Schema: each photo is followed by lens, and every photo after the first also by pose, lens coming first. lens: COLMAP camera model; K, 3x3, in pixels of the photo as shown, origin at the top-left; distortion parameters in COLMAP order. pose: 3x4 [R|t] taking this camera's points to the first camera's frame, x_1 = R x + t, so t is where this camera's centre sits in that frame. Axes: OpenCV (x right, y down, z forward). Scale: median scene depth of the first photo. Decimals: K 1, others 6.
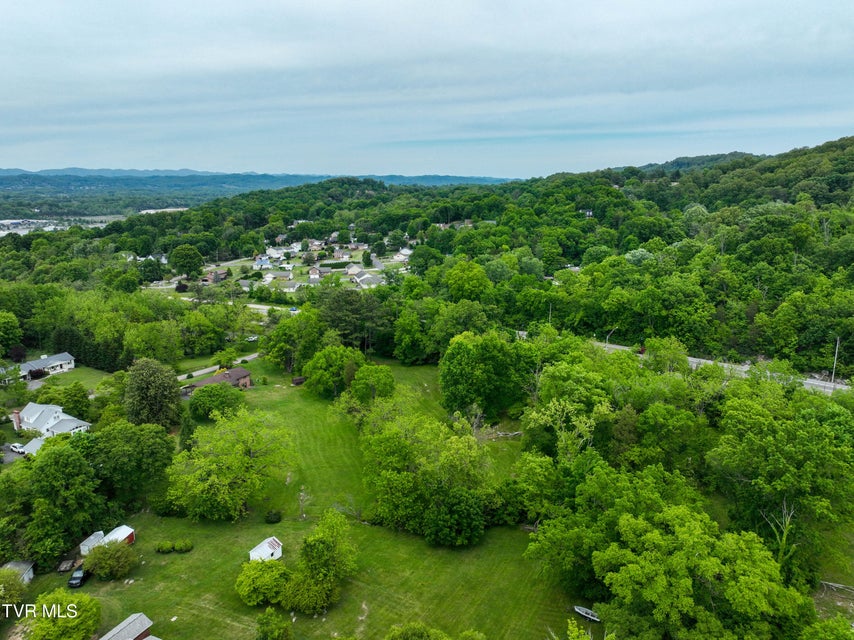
lens RADIAL K [[599.3, 0, 433.3], [0, 599.3, 319.5], [0, 0, 1]] dist [-0.002005, 0.017658]
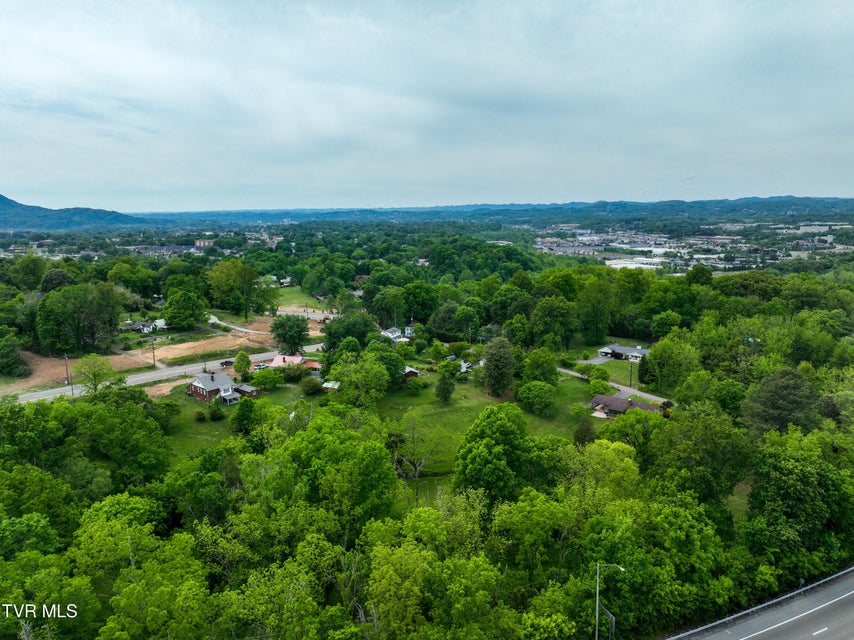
lens RADIAL K [[599.3, 0, 428.1], [0, 599.3, 327.5], [0, 0, 1]] dist [-0.002005, 0.017658]
pose [[-0.269541, 0.184656, -0.945119, 0.227902], [-0.201457, 0.948914, 0.242852, -0.068563], [0.941681, 0.255860, -0.218571, 0.309186]]
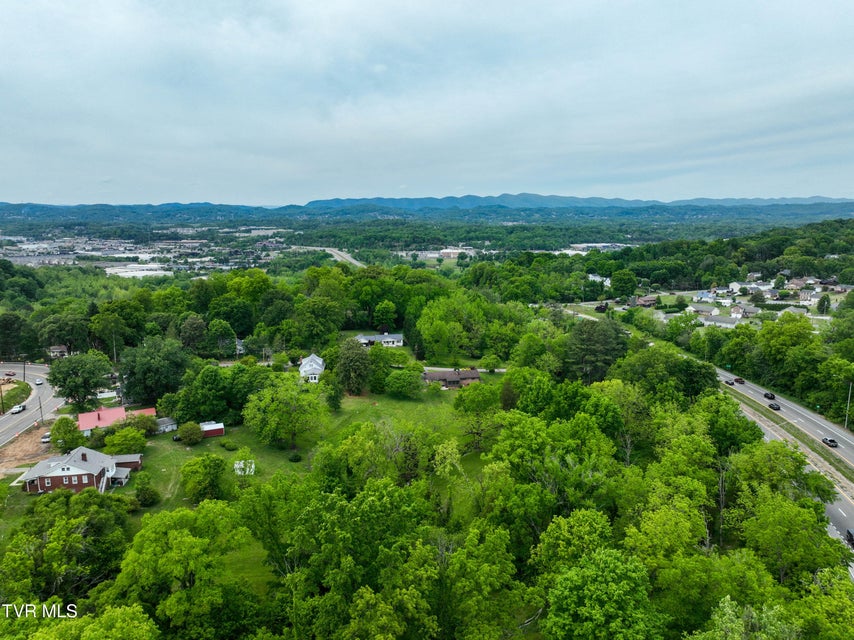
lens RADIAL K [[599.3, 0, 430.8], [0, 599.3, 333.9], [0, 0, 1]] dist [-0.002005, 0.017658]
pose [[0.582636, 0.159413, -0.796946, 0.197791], [-0.178034, 0.981793, 0.066229, -0.018377], [0.792994, 0.103296, 0.600408, 0.084581]]
